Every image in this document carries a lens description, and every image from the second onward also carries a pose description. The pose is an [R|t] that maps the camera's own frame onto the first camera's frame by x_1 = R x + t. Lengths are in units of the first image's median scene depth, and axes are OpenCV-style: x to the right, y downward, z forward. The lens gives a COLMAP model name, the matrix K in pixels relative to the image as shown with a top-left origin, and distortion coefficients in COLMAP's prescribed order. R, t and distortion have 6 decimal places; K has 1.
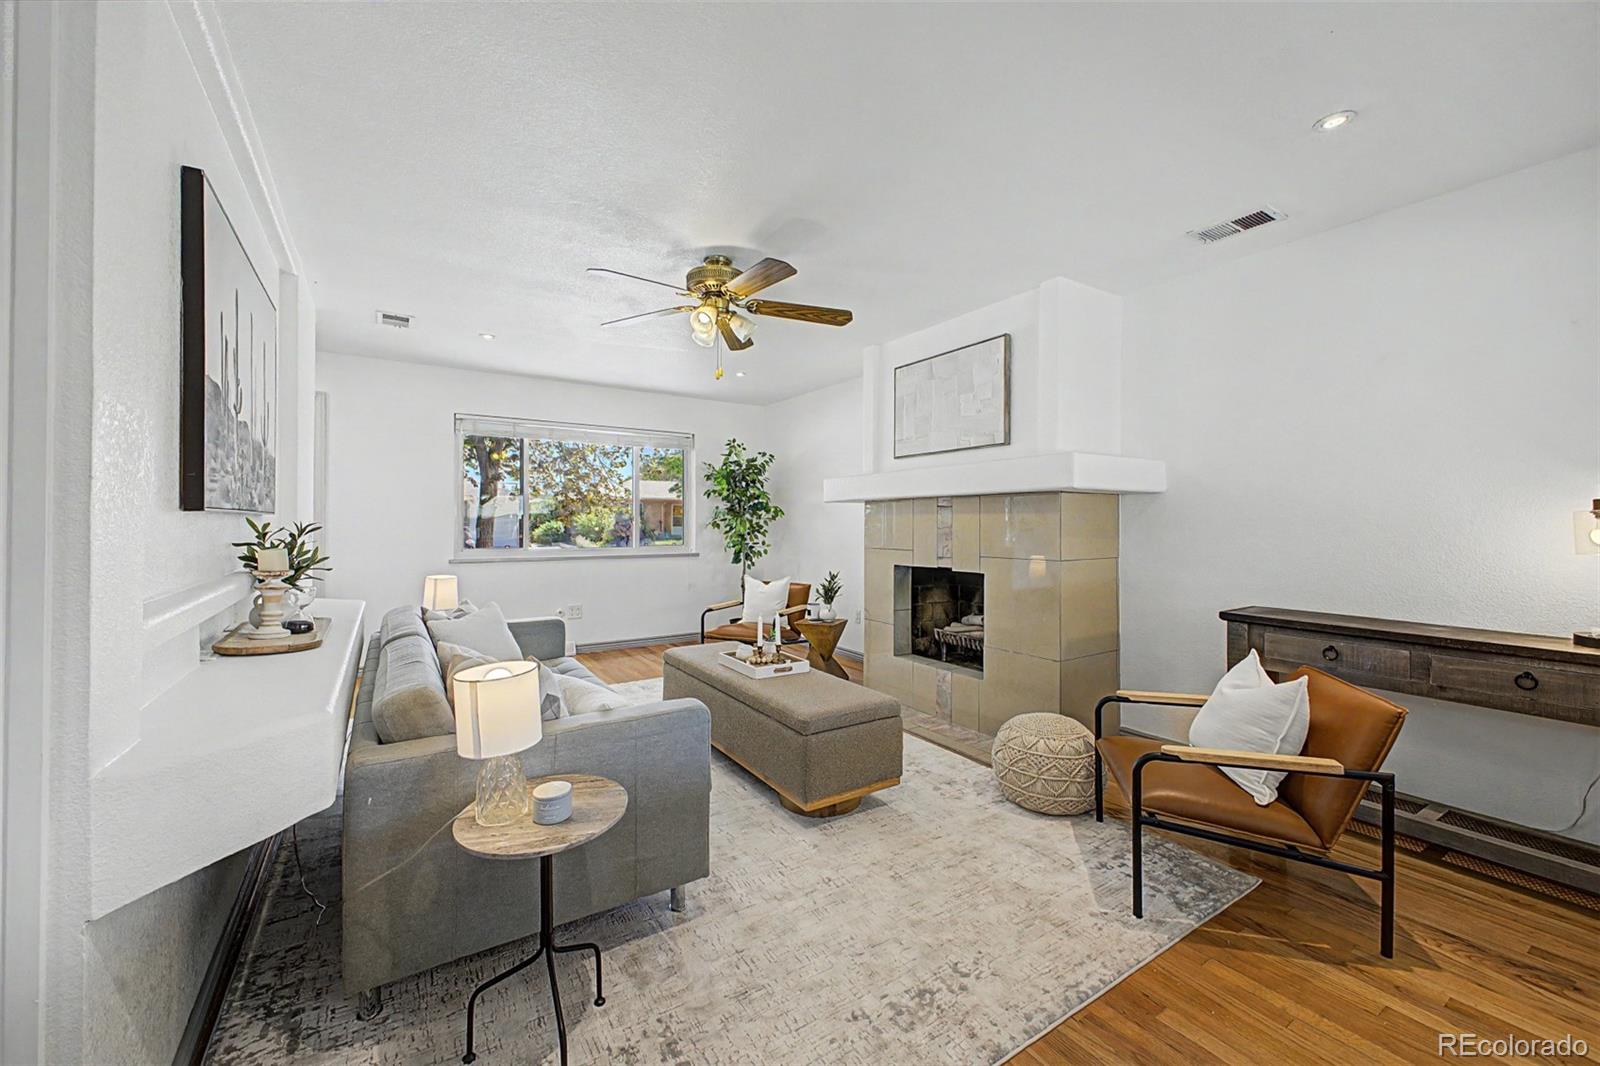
lens RADIAL K [[622.9, 0, 799.3], [0, 622.9, 528.8], [0, 0, 1]] dist [0.000570, -0.000961]
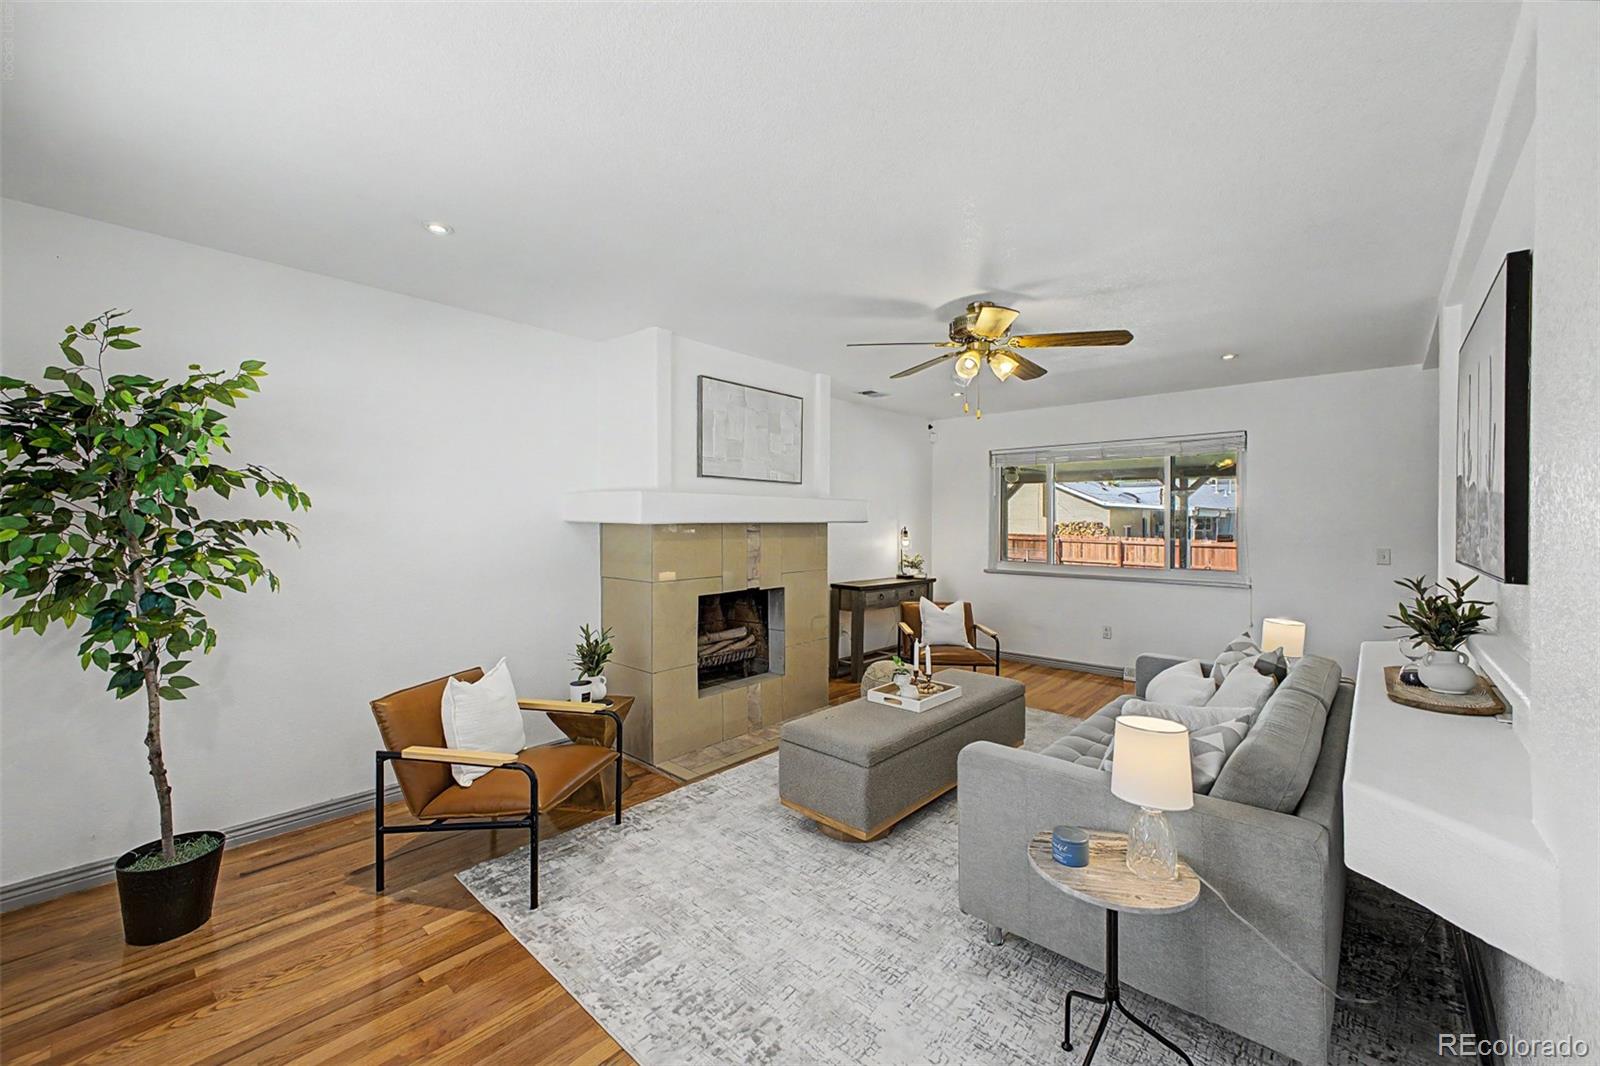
lens RADIAL K [[622.9, 0, 798.3], [0, 622.9, 522.9], [0, 0, 1]] dist [0.000570, -0.000961]
pose [[-0.260343, -0.005738, 0.965499, -0.813193], [0.002938, 0.999973, 0.006735, -0.057513], [-0.965512, 0.004590, -0.260319, 1.201896]]
